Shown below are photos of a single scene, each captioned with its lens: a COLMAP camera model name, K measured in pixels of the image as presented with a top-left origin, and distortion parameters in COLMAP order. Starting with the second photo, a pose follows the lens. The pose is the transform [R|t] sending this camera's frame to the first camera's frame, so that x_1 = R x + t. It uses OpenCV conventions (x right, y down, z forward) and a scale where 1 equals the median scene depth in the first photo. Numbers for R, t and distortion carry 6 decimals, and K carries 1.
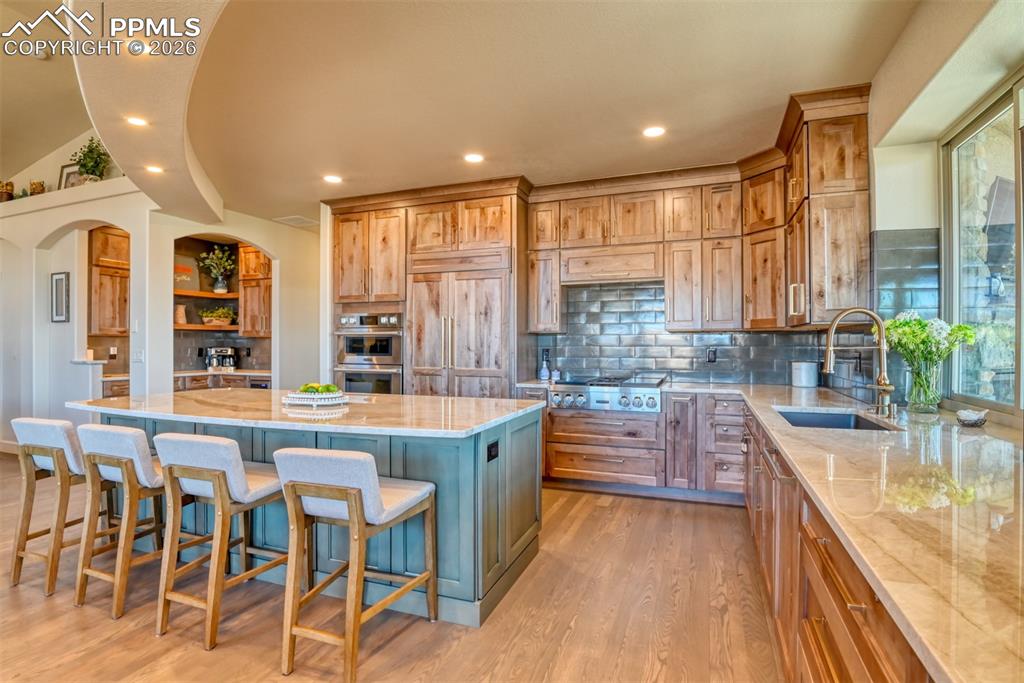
lens RADIAL K [[496.5, 0, 513.0], [0, 496.5, 343.4], [0, 0, 1]] dist [-0.019774, -0.000882]
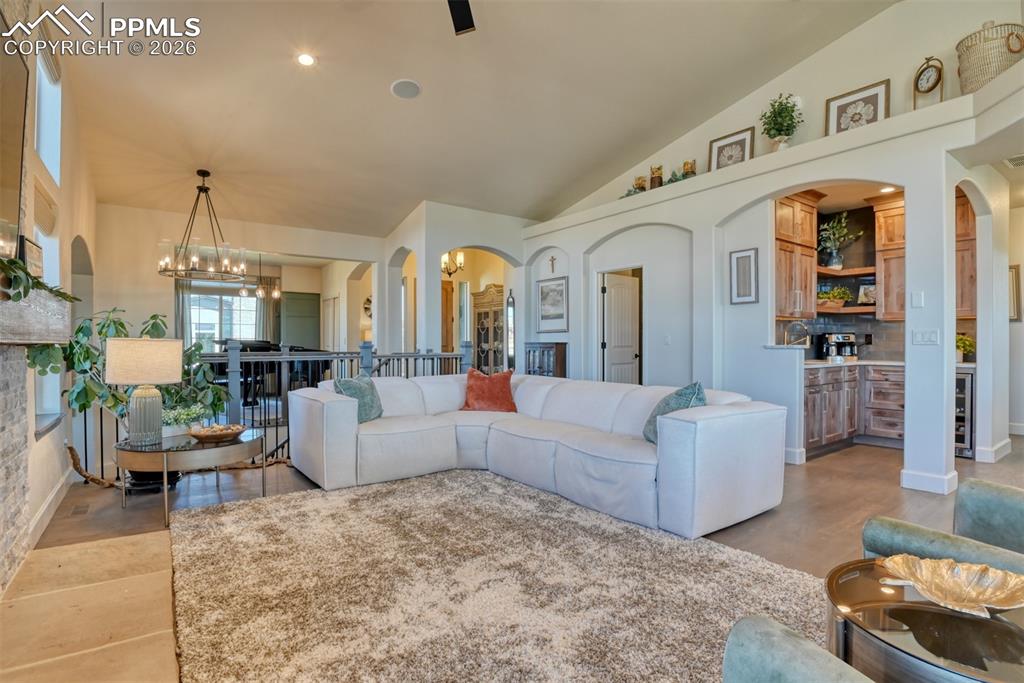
lens RADIAL K [[496.5, 0, 510.9], [0, 496.5, 339.1], [0, 0, 1]] dist [-0.019774, -0.000882]
pose [[0.838993, 0.005622, -0.544113, -0.735501], [-0.003342, 0.999981, 0.005178, 0.018757], [0.544131, -0.002525, 0.838996, -0.022382]]
